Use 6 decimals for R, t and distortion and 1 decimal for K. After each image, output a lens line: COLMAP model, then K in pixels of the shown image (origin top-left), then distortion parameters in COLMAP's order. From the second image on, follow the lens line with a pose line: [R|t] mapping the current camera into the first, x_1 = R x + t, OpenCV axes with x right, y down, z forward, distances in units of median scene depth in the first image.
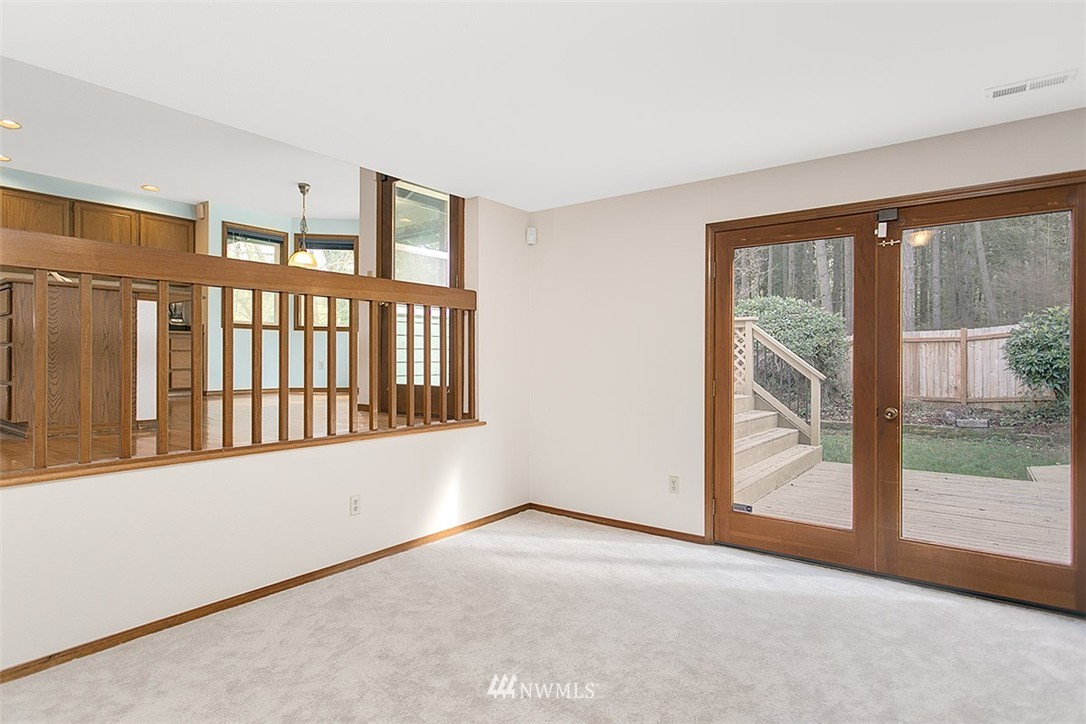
lens RADIAL K [[577.5, 0, 542.3], [0, 577.5, 361.4], [0, 0, 1]] dist [-0.003892, 0.001201]
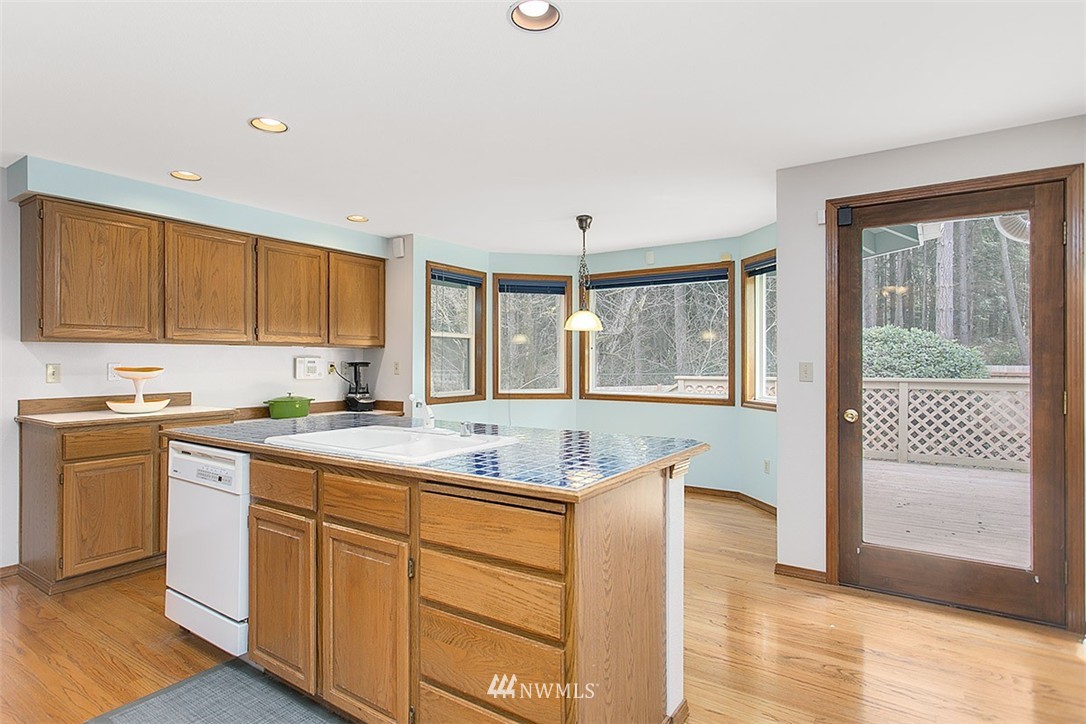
lens RADIAL K [[577.5, 0, 531.9], [0, 577.5, 359.9], [0, 0, 1]] dist [-0.003892, 0.001201]
pose [[0.999007, -0.000895, 0.044550, -0.512462], [0.001334, 0.999951, -0.009832, -0.123784], [-0.044539, 0.009881, 0.998959, 0.294083]]
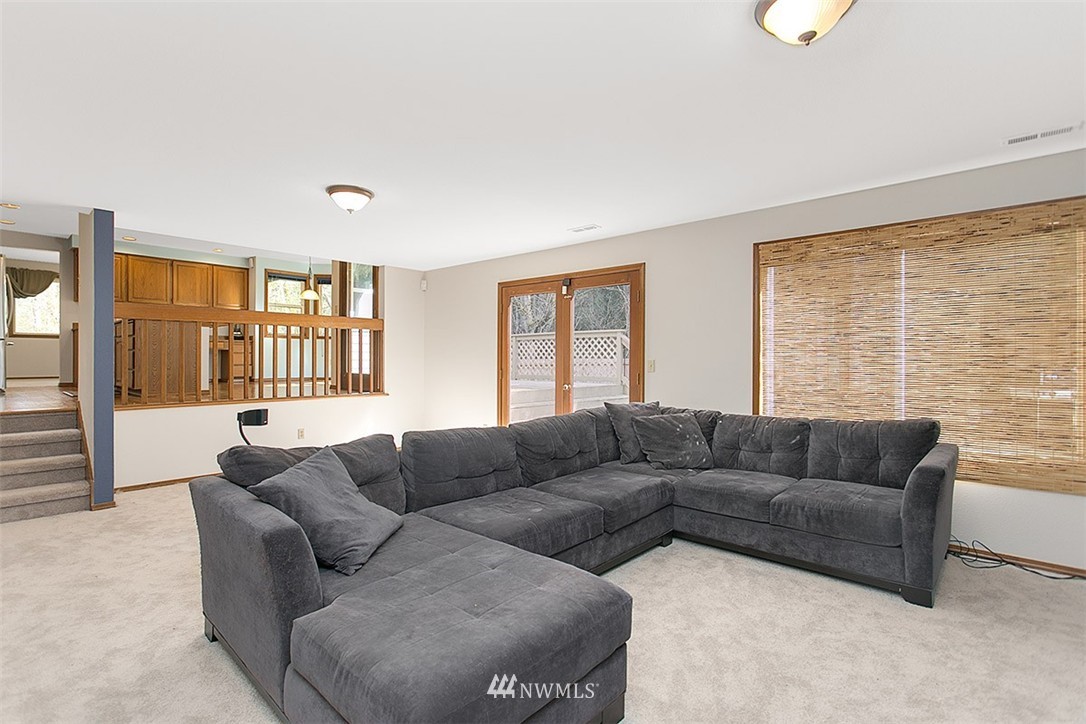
lens RADIAL K [[513.9, 0, 540.2], [0, 513.9, 359.1], [0, 0, 1]] dist [-0.001206, -0.000388]
pose [[0.996486, 0.002101, -0.083730, 0.334797], [-0.002400, 0.999991, -0.003466, 0.001923], [0.083722, 0.003654, 0.996482, -0.348394]]
